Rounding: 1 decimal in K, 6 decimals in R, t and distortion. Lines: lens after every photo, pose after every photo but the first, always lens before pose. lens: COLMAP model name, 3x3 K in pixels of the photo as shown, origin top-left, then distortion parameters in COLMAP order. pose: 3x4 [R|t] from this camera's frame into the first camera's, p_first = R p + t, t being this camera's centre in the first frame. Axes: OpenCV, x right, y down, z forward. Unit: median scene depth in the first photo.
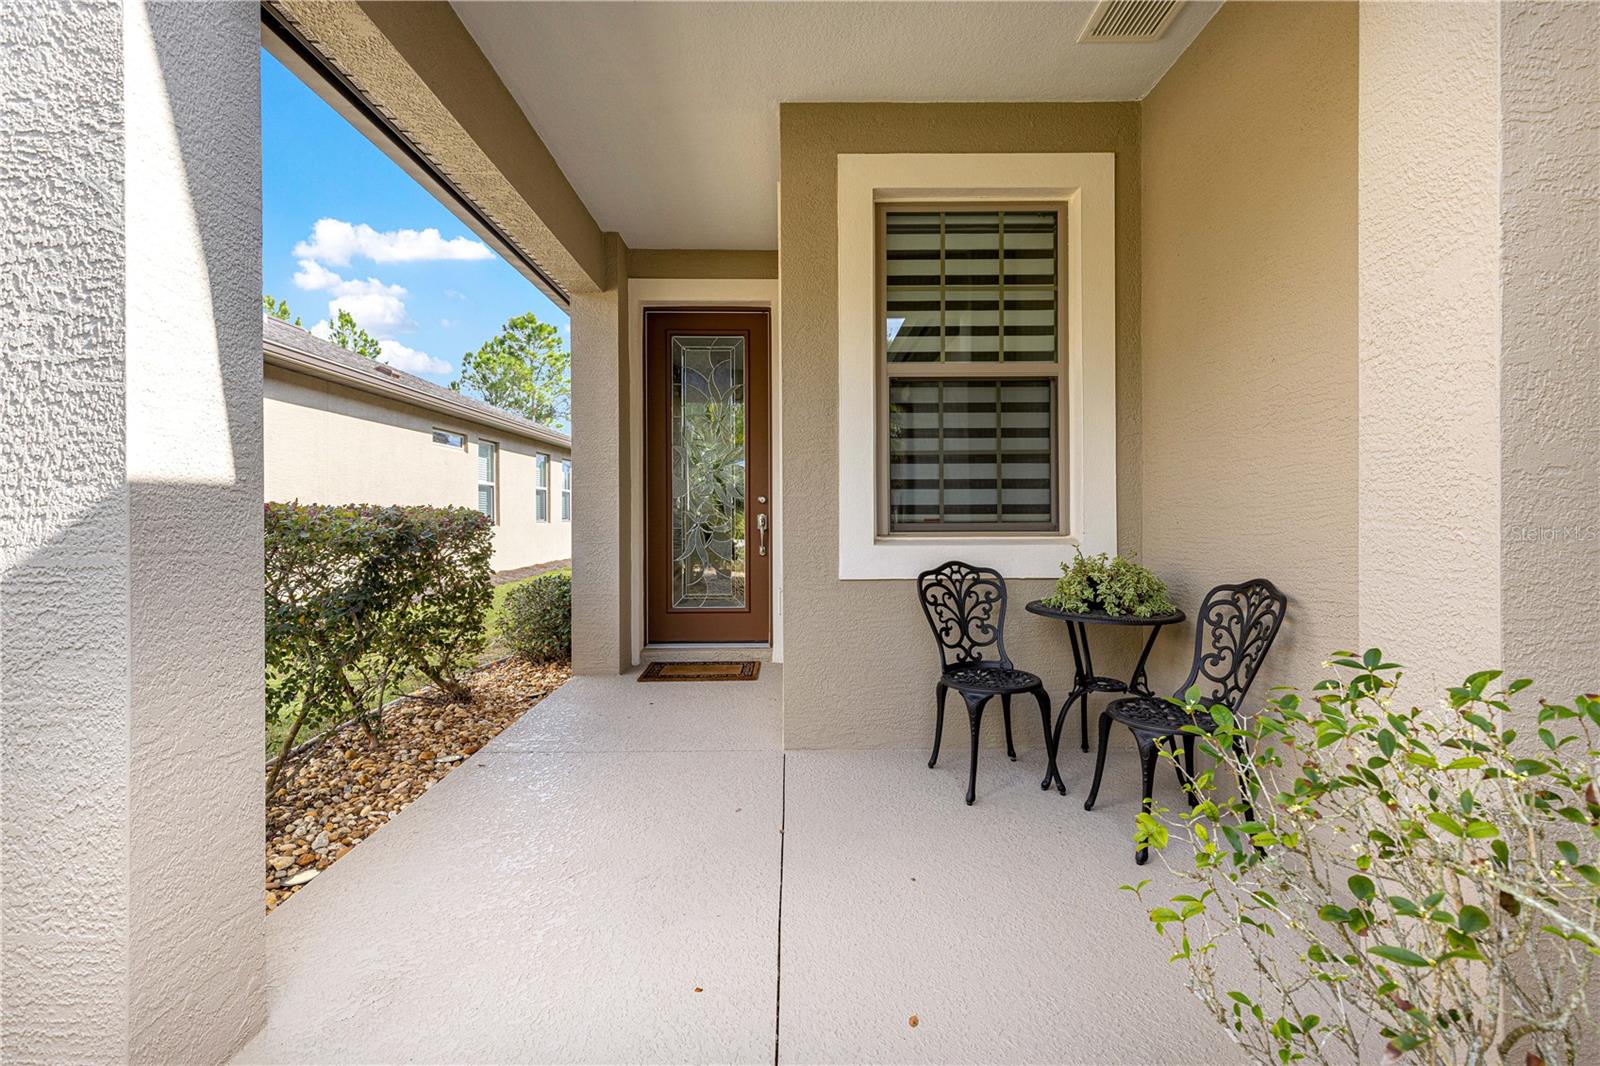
lens RADIAL K [[725.8, 0, 792.0], [0, 725.8, 519.1], [0, 0, 1]] dist [0.005046, -0.000110]
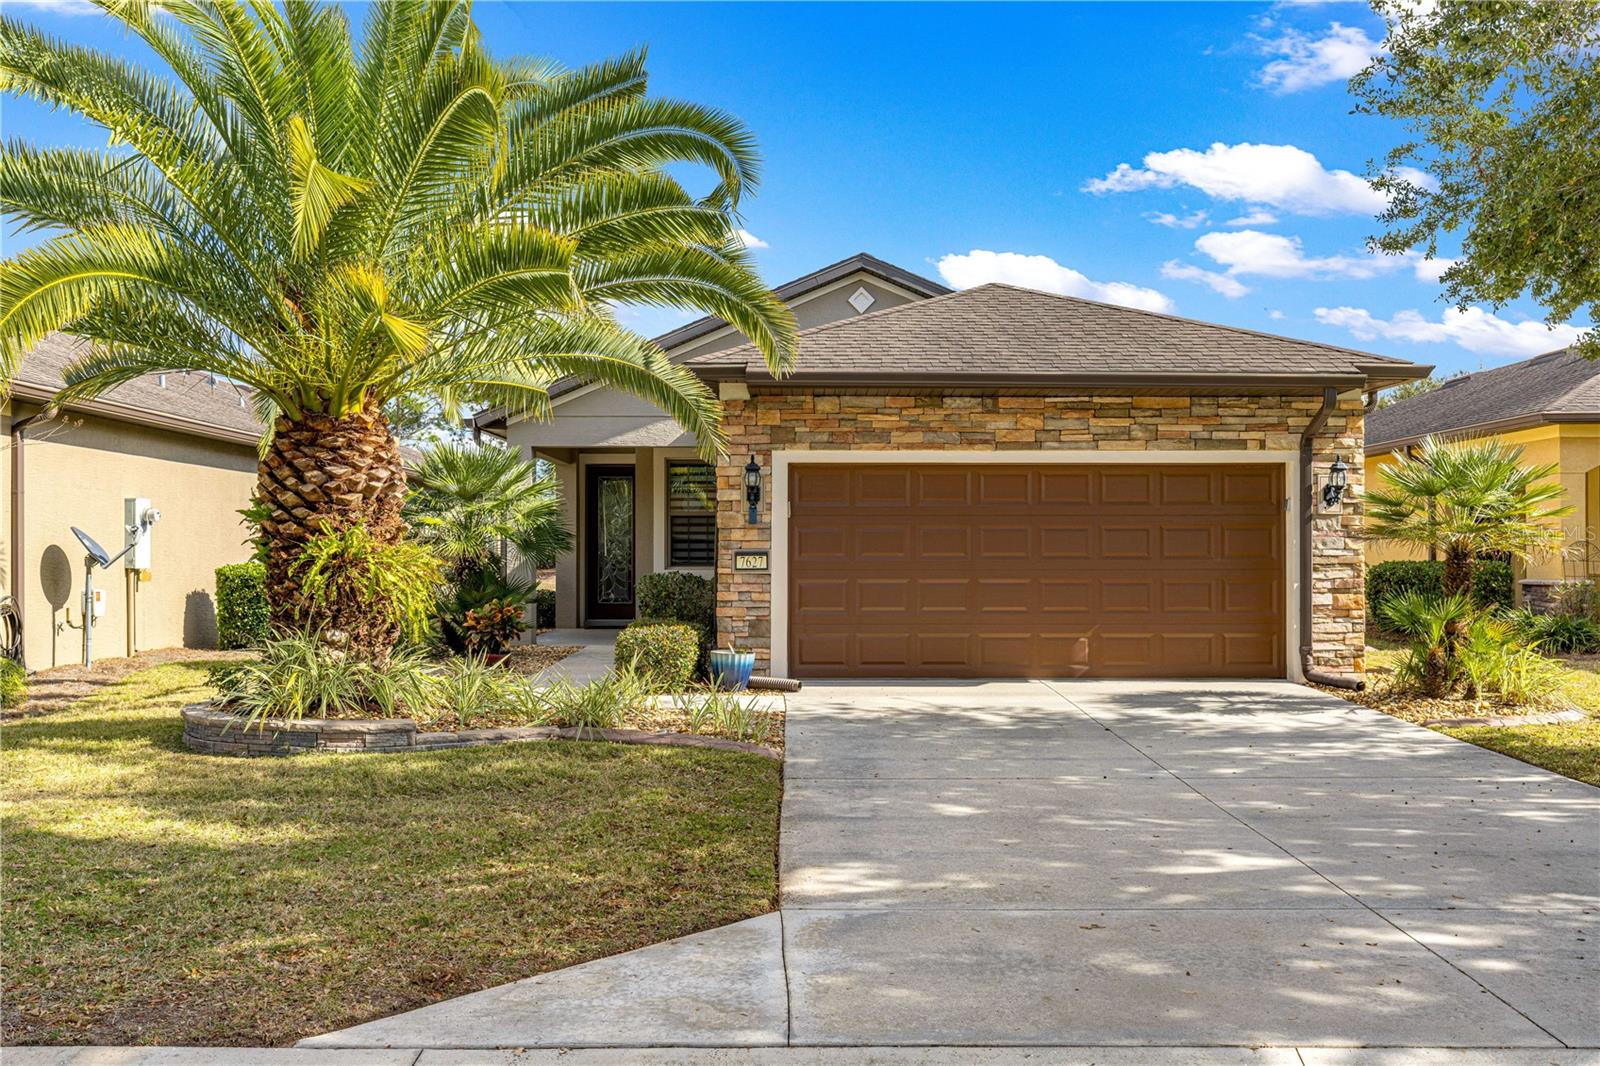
lens RADIAL K [[1431.9, 0, 800.0], [0, 1431.9, 533.0], [0, 0, 1]] dist [-0.003413, -0.000226]
pose [[0.999921, 0.000230, -0.012551, 0.752016], [-0.000542, 0.999690, -0.024876, 0.028755], [0.012542, 0.024881, 0.999612, -5.015764]]
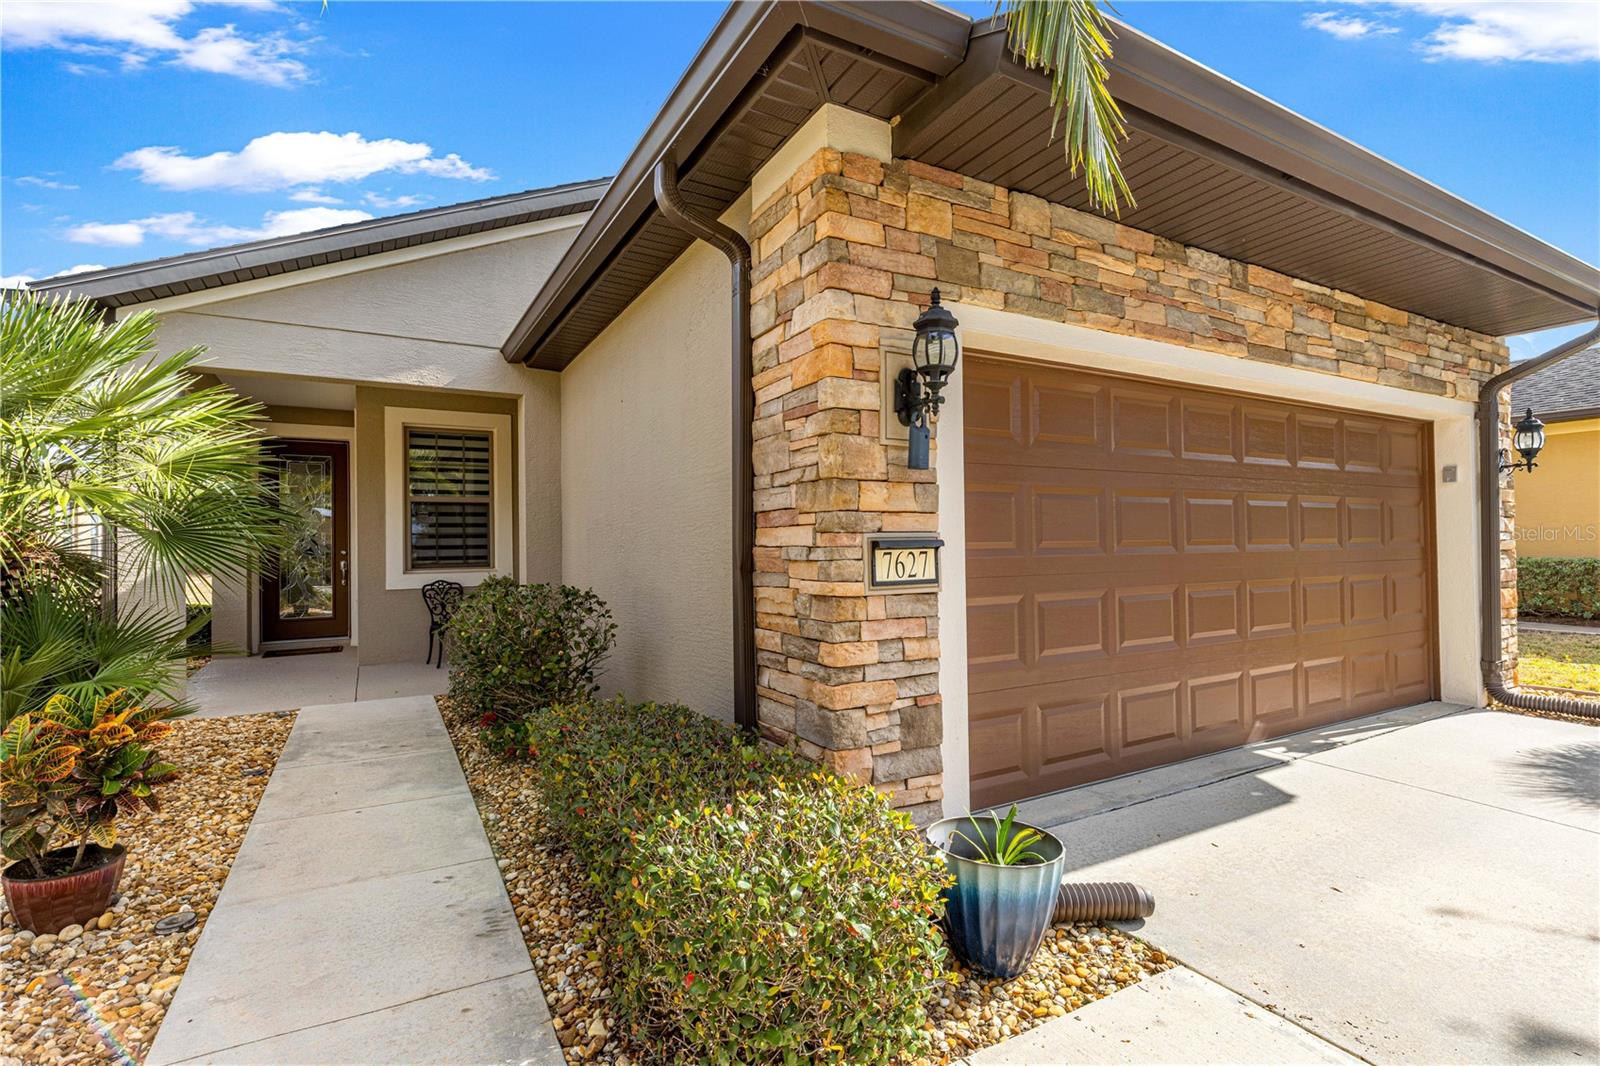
lens RADIAL K [[734.0, 0, 776.9], [0, 734.0, 537.3], [0, 0, 1]] dist [0.006376, 0.000139]
pose [[0.875310, -0.002743, 0.483554, 0.022085], [0.017240, 0.999525, -0.025538, -0.002657], [-0.483254, 0.030690, 0.874942, -1.580477]]
